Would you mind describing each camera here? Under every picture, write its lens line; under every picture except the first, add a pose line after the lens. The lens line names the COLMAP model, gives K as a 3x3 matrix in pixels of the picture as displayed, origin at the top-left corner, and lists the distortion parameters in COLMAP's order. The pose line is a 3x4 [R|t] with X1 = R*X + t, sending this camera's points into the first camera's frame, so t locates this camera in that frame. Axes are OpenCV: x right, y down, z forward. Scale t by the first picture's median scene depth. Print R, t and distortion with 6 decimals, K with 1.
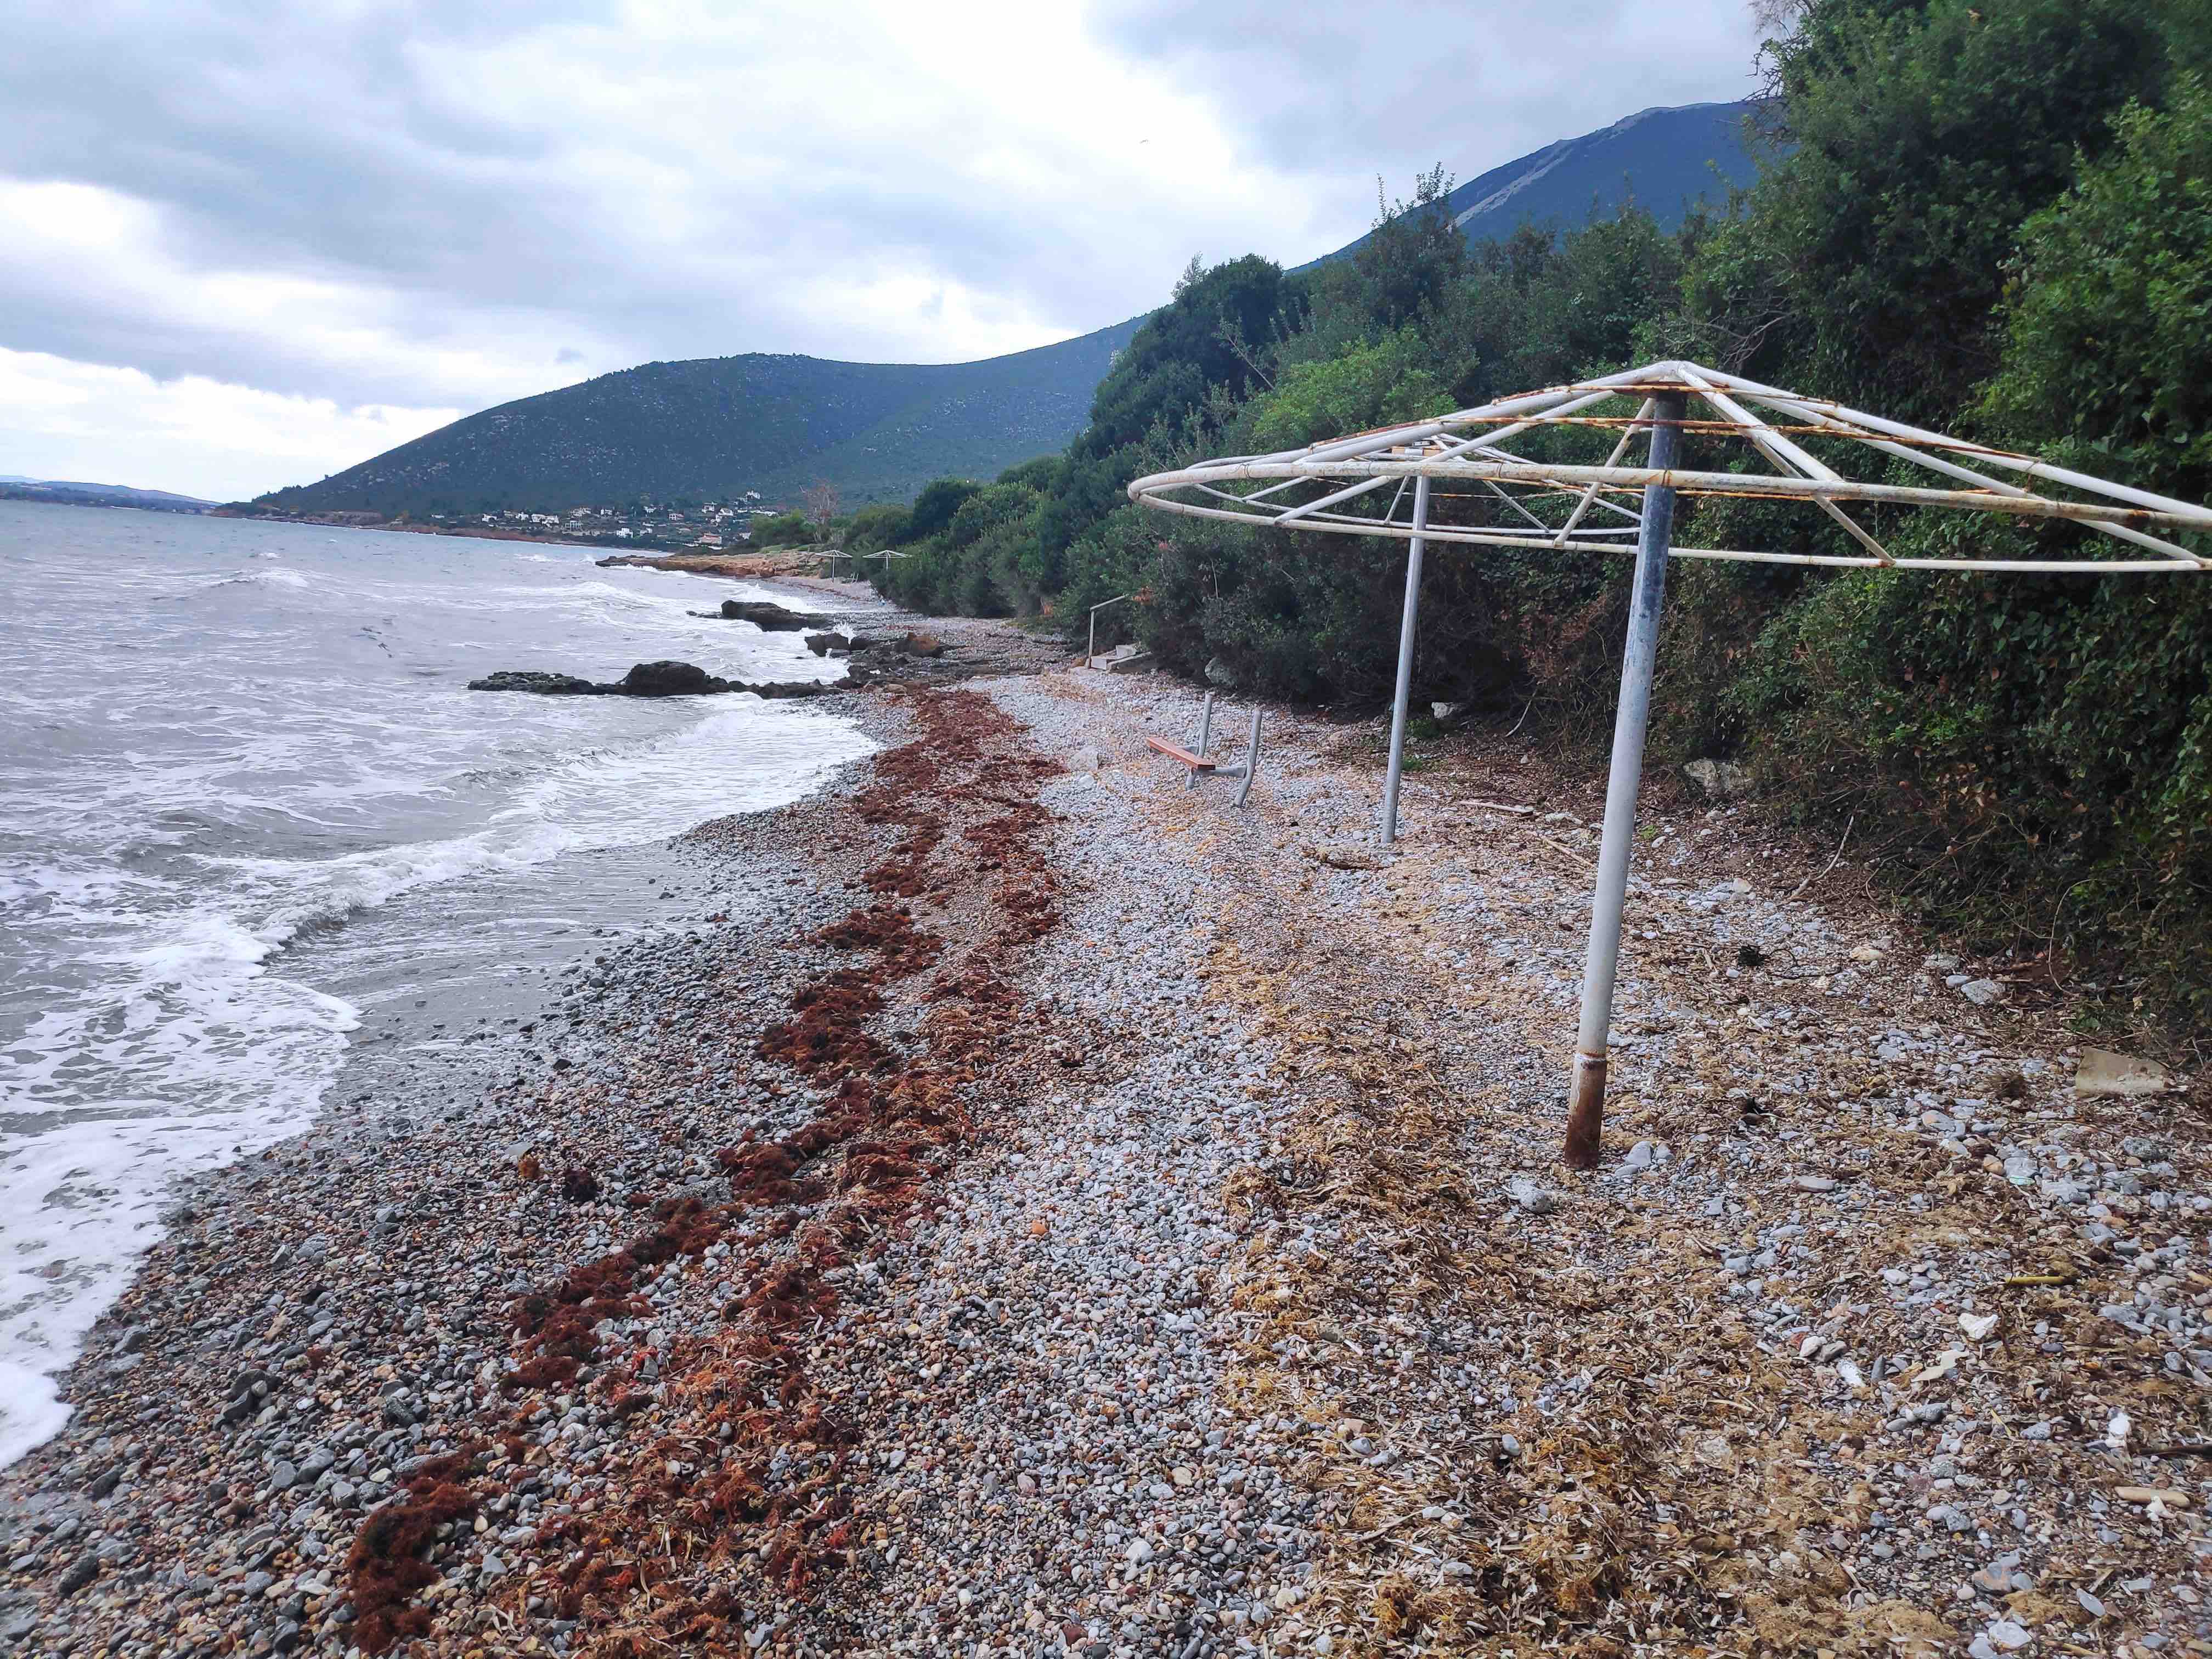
lens RADIAL K [[1915.9, 0, 1106.0], [0, 1915.9, 829.5], [0, 0, 1]] dist [-0.005499, -0.002137]
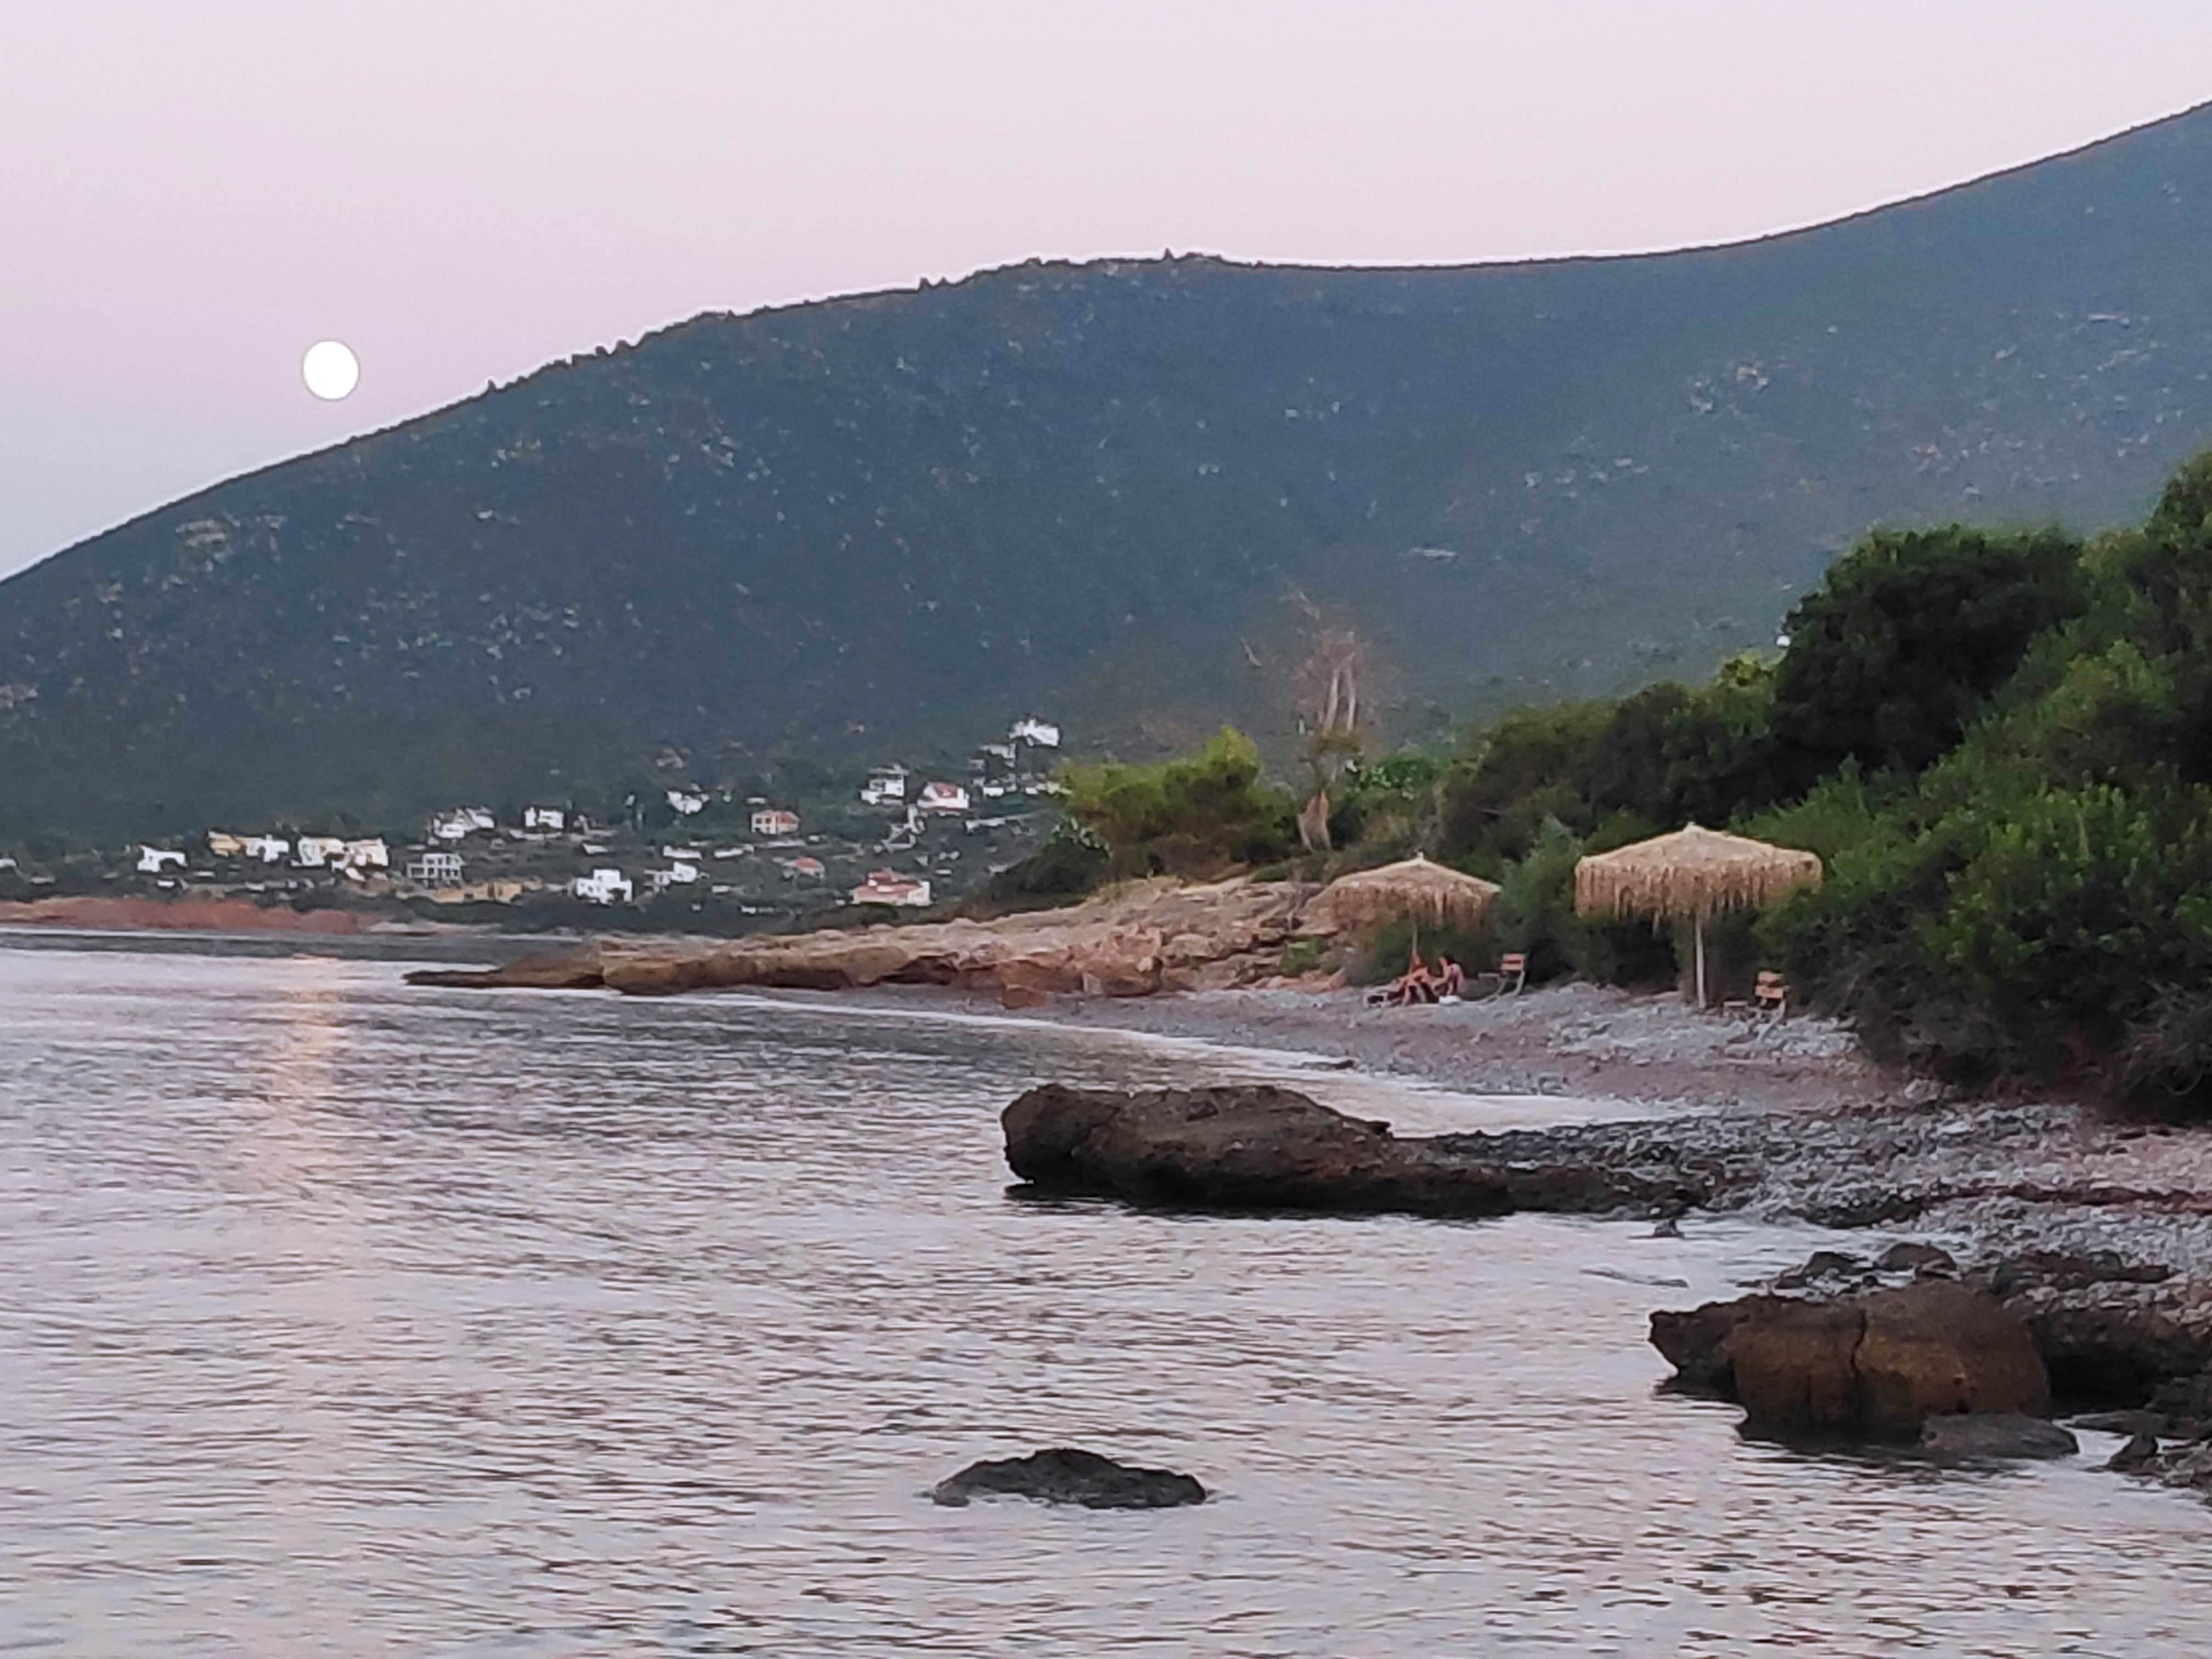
lens RADIAL K [[1915.9, 0, 1106.0], [0, 1915.9, 829.5], [0, 0, 1]] dist [-0.005499, -0.002137]
pose [[0.996366, -0.056754, -0.063518, -0.155514], [0.039003, 0.966909, -0.252122, -0.085961], [0.075725, 0.248728, 0.965609, 0.720810]]
